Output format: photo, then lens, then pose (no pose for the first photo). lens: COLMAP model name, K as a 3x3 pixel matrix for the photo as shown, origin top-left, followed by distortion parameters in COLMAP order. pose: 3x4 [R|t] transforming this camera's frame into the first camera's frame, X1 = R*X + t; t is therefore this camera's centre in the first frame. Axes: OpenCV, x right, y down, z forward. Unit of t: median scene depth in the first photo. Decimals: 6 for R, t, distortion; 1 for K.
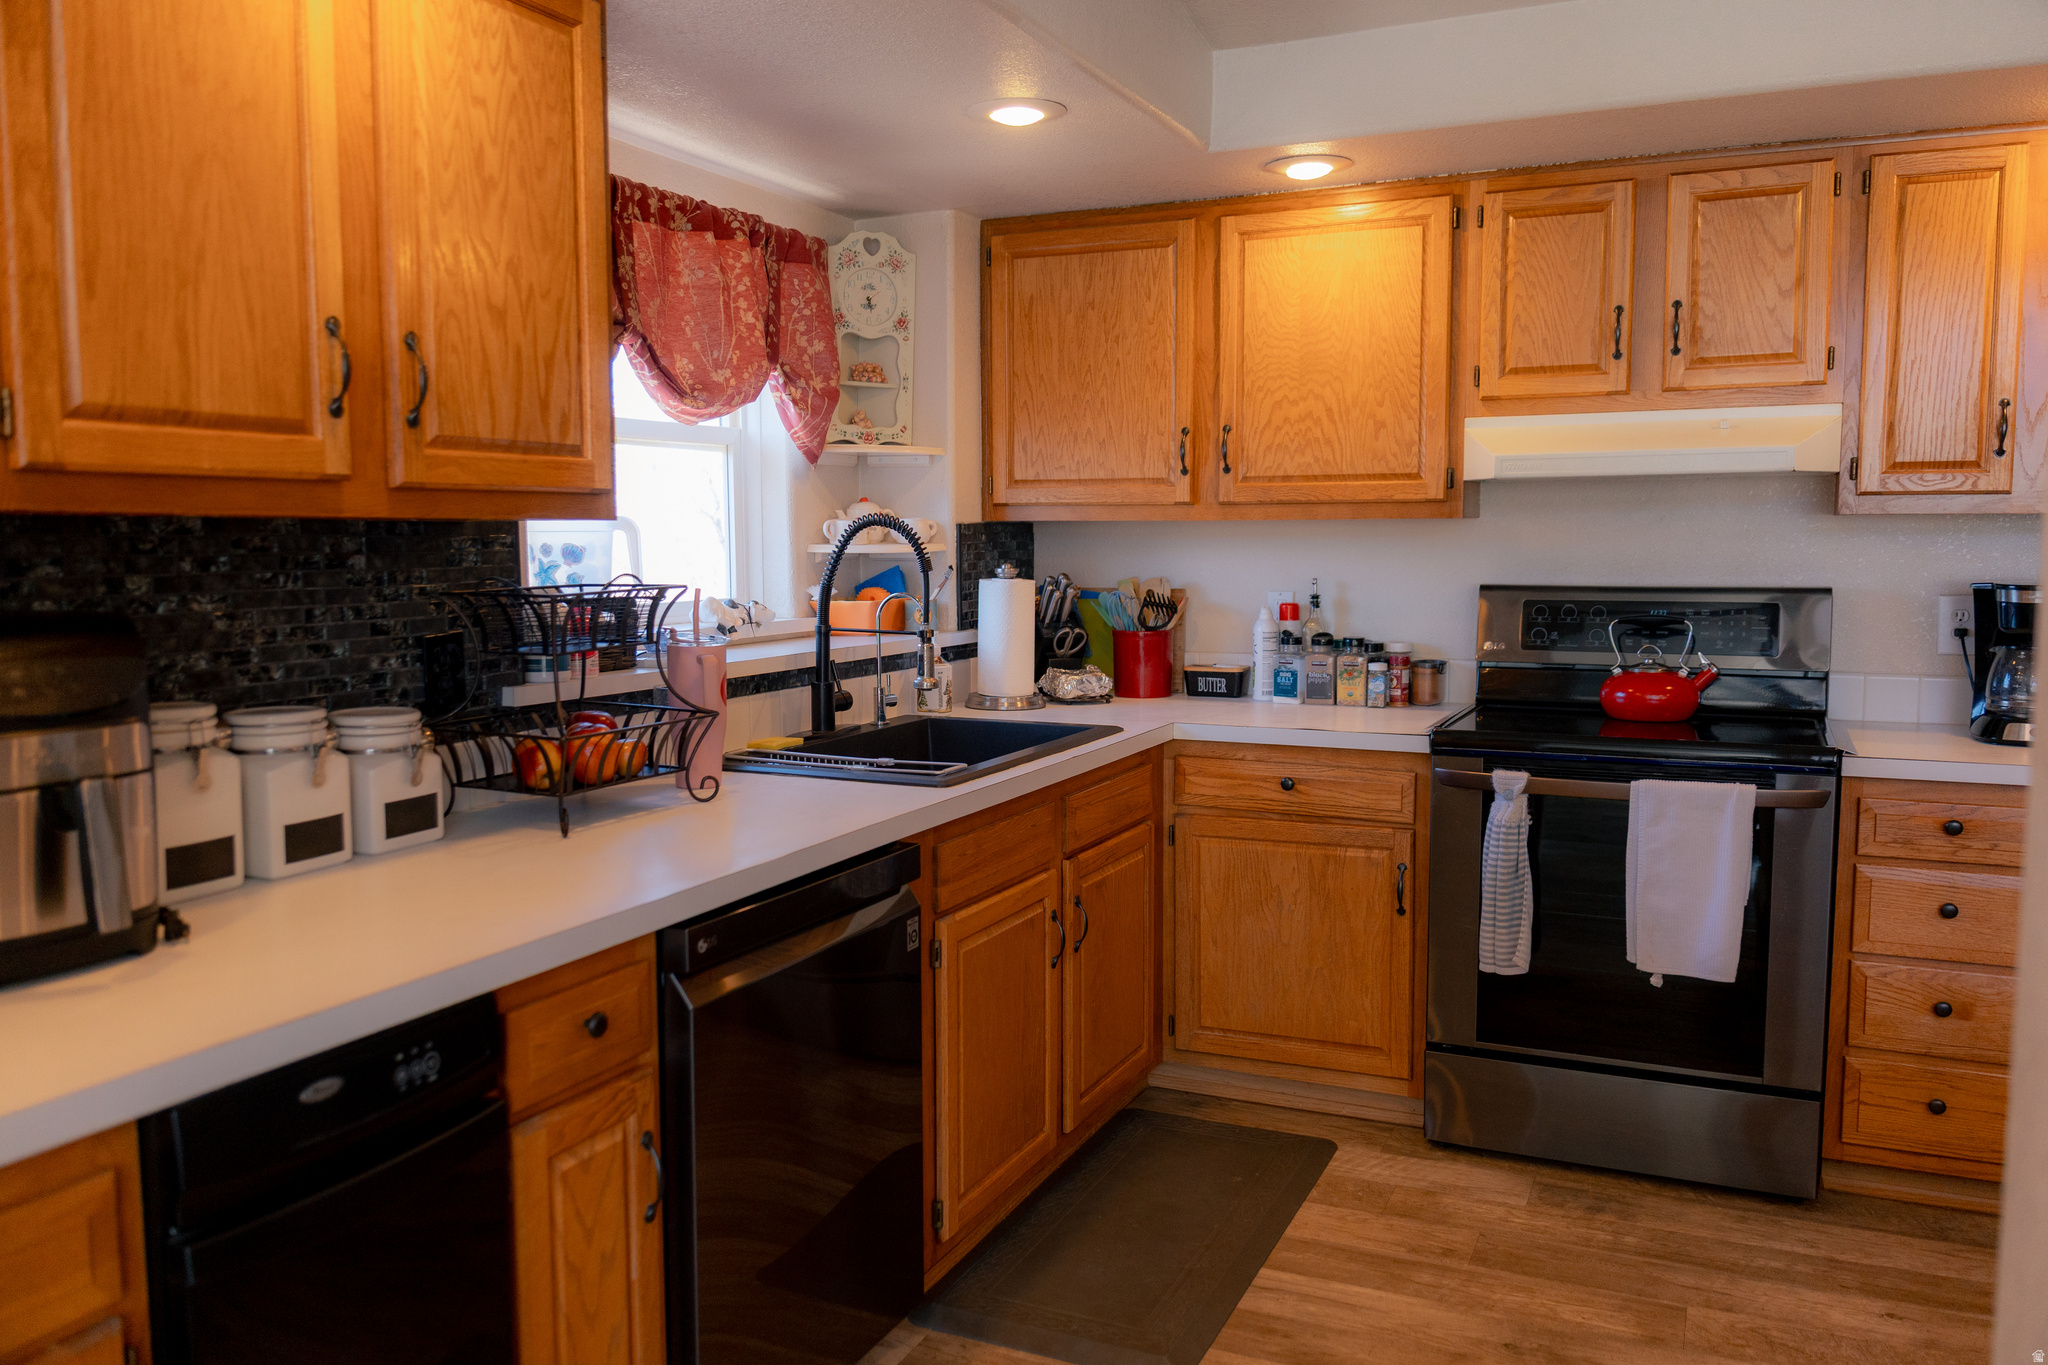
lens RADIAL K [[1570.3, 0, 1024.0], [0, 1570.3, 682.5], [0, 0, 1]] dist [-0.000984, -0.004522]
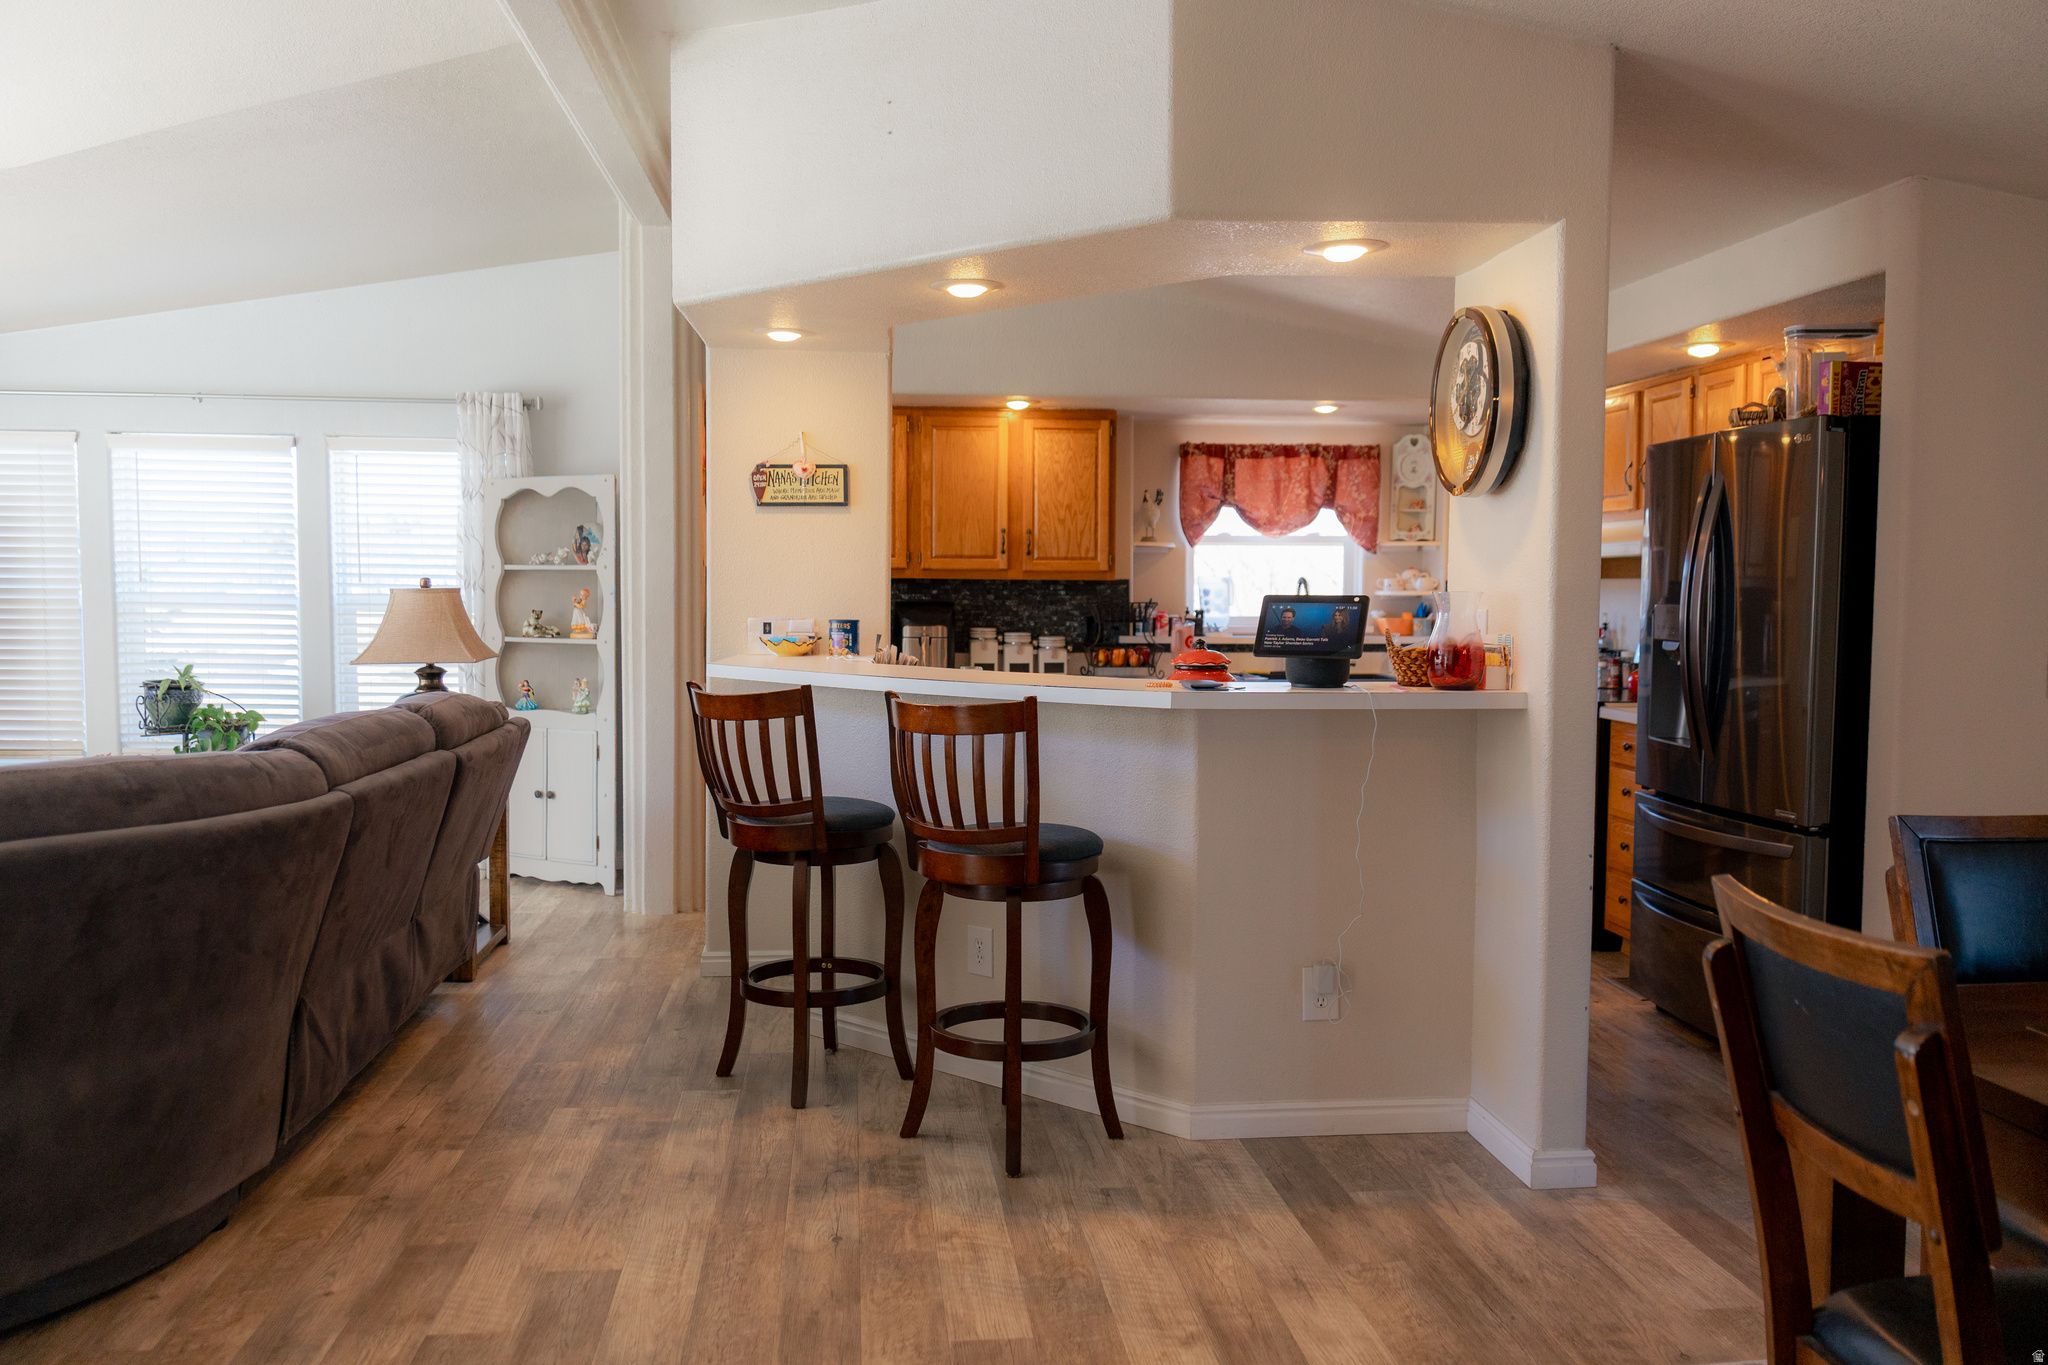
lens RADIAL K [[1615.6, 0, 1024.0], [0, 1615.6, 682.5], [0, 0, 1]] dist [0.040144, -0.004382]
pose [[0.512707, 0.059384, -0.856508, 2.496529], [-0.086629, 0.996092, 0.017205, 0.061112], [0.854182, 0.065378, 0.515848, -0.820259]]
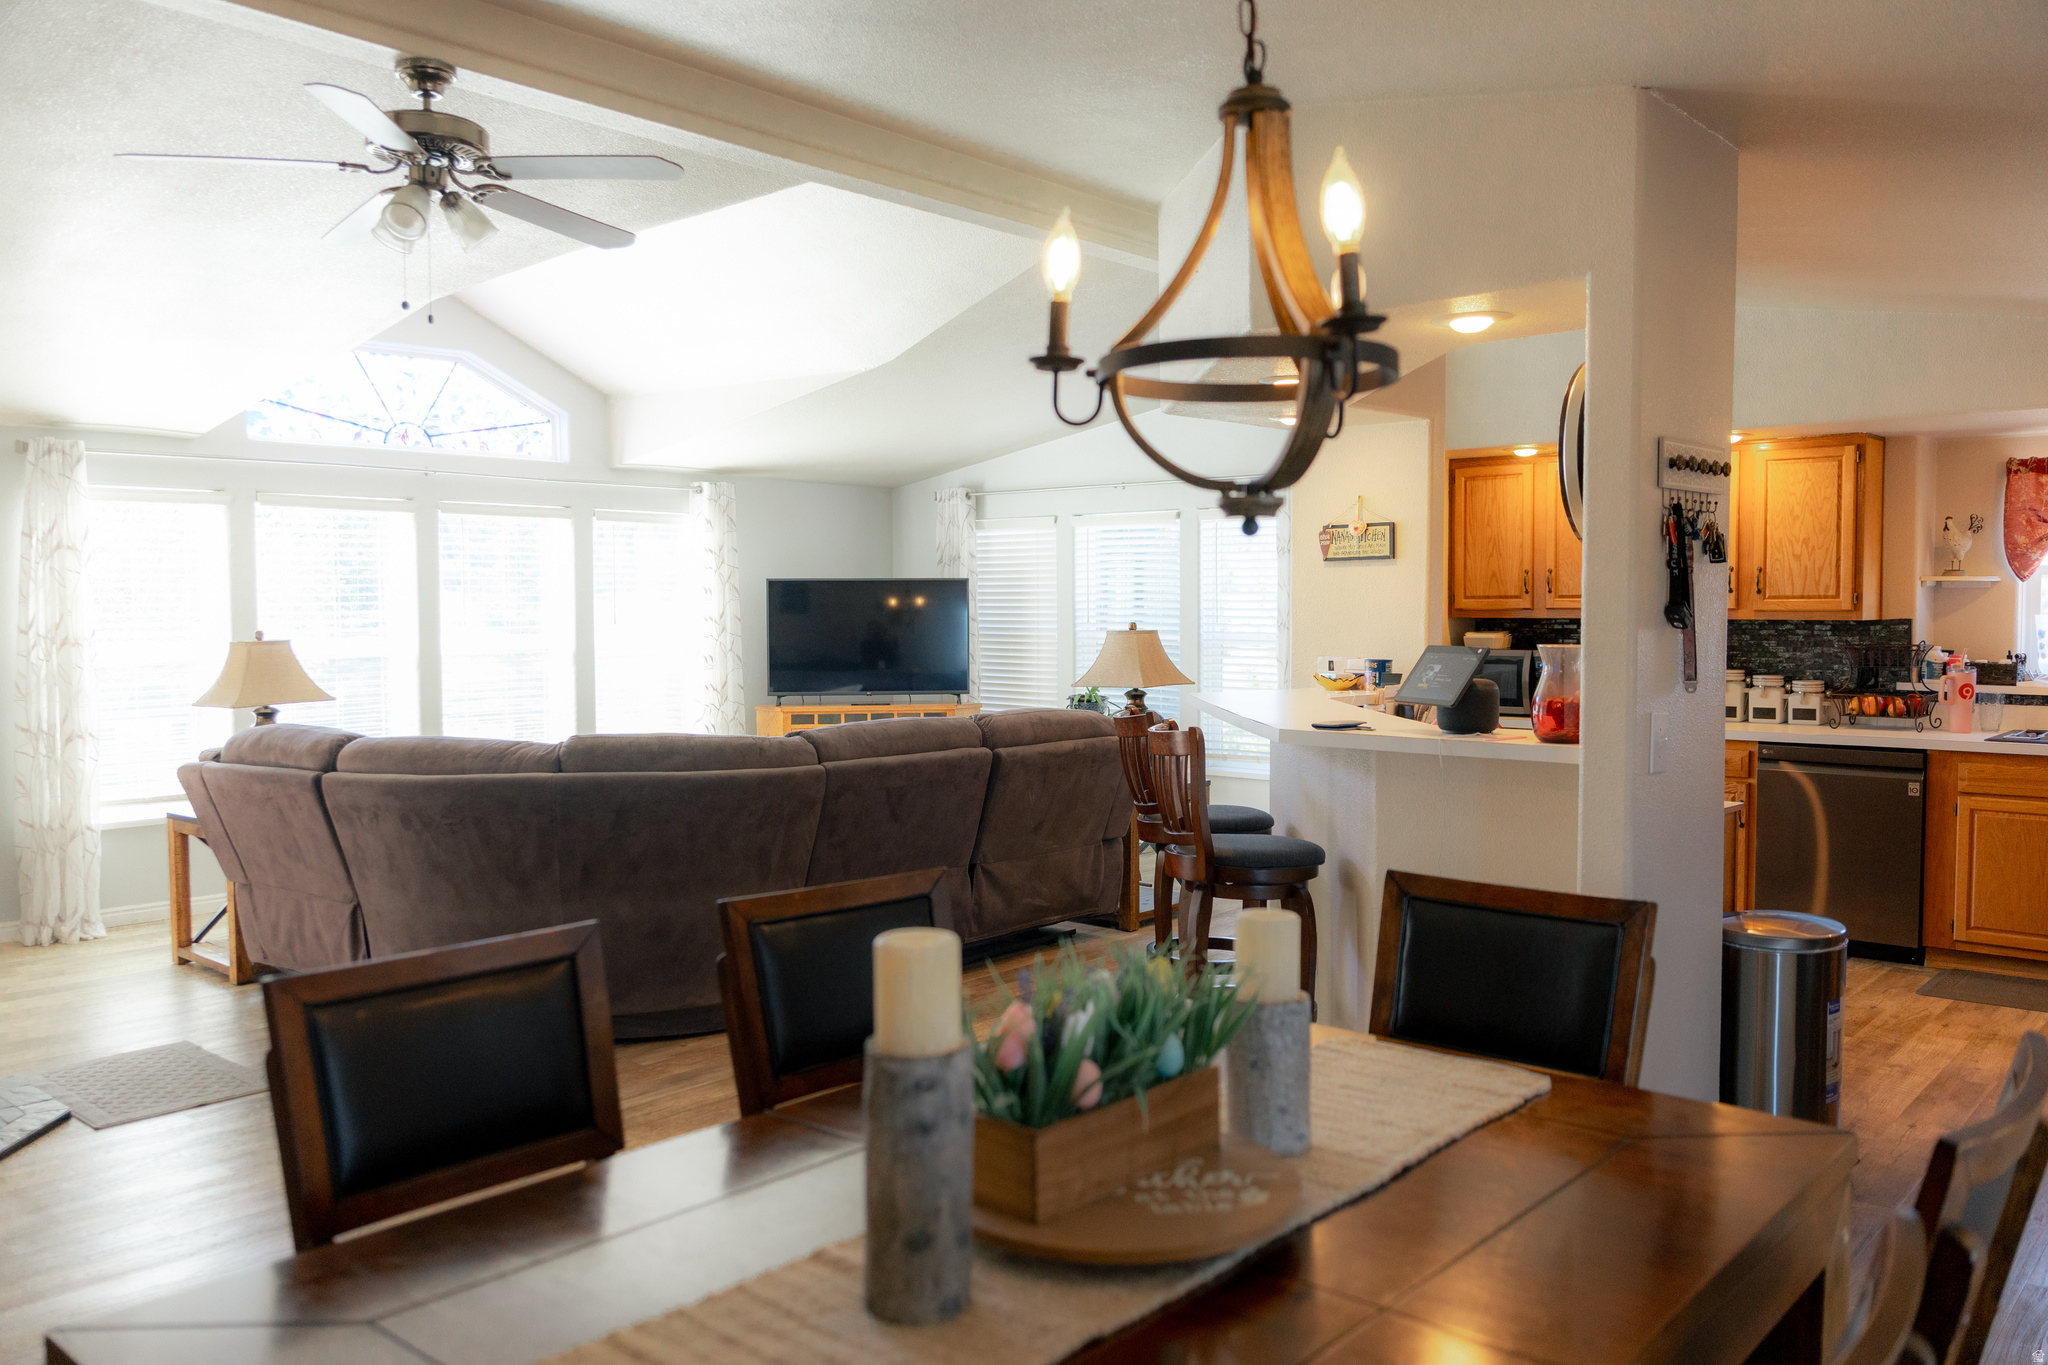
lens RADIAL K [[1625.2, 0, 1024.0], [0, 1625.2, 682.5], [0, 0, 1]] dist [0.014488, -0.014721]
pose [[-0.279030, 0.048984, -0.959032, 3.091518], [-0.085936, 0.993417, 0.075743, -0.088119], [0.956430, 0.103550, -0.272983, 0.389138]]
